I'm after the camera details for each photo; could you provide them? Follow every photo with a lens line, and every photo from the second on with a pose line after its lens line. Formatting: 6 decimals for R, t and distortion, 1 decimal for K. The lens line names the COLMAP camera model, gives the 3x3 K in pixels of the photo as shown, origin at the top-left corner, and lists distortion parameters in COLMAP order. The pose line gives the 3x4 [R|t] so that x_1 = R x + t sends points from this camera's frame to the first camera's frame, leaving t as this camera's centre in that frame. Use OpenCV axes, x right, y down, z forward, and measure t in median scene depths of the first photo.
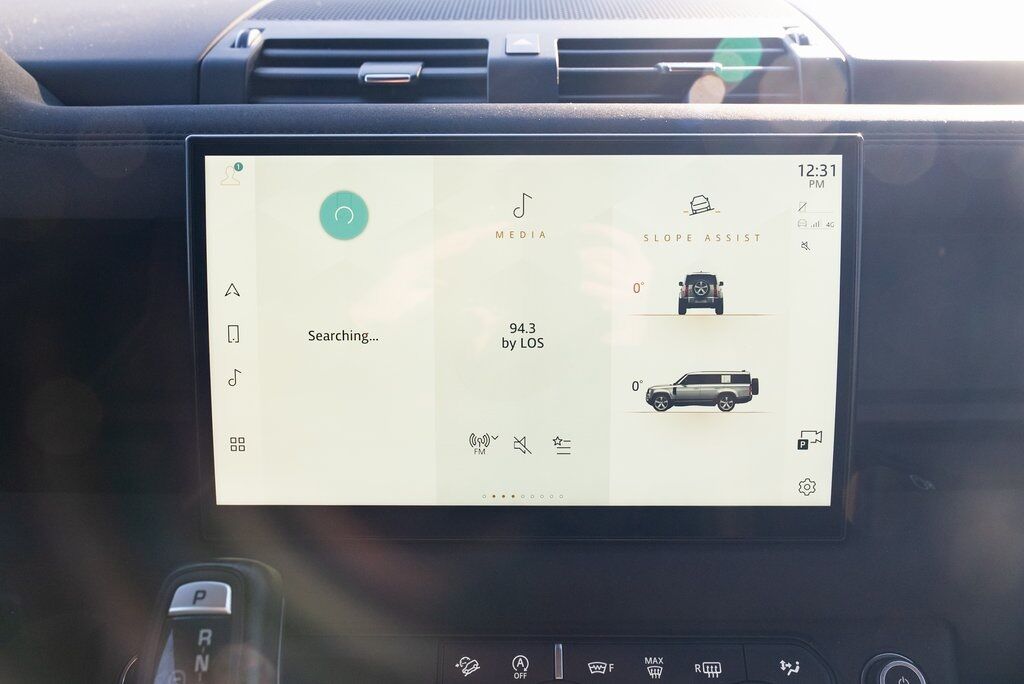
lens RADIAL K [[971.7, 0, 512.0], [0, 971.7, 342.0], [0, 0, 1]] dist [0.004246, 0.000907]
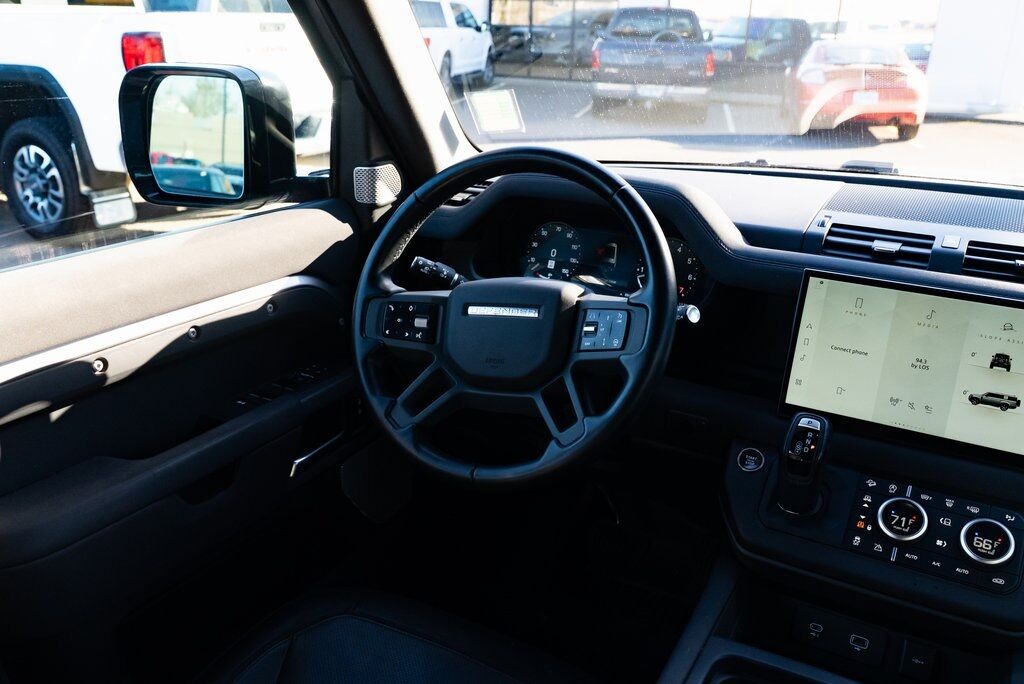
lens RADIAL K [[885.9, 0, 512.0], [0, 885.9, 342.0], [0, 0, 1]] dist [0.003141, -0.000142]
pose [[0.877089, 0.190616, -0.440886, 0.085231], [-0.206664, 0.978340, 0.011851, 0.132402], [0.433596, 0.080721, 0.897485, -1.580506]]
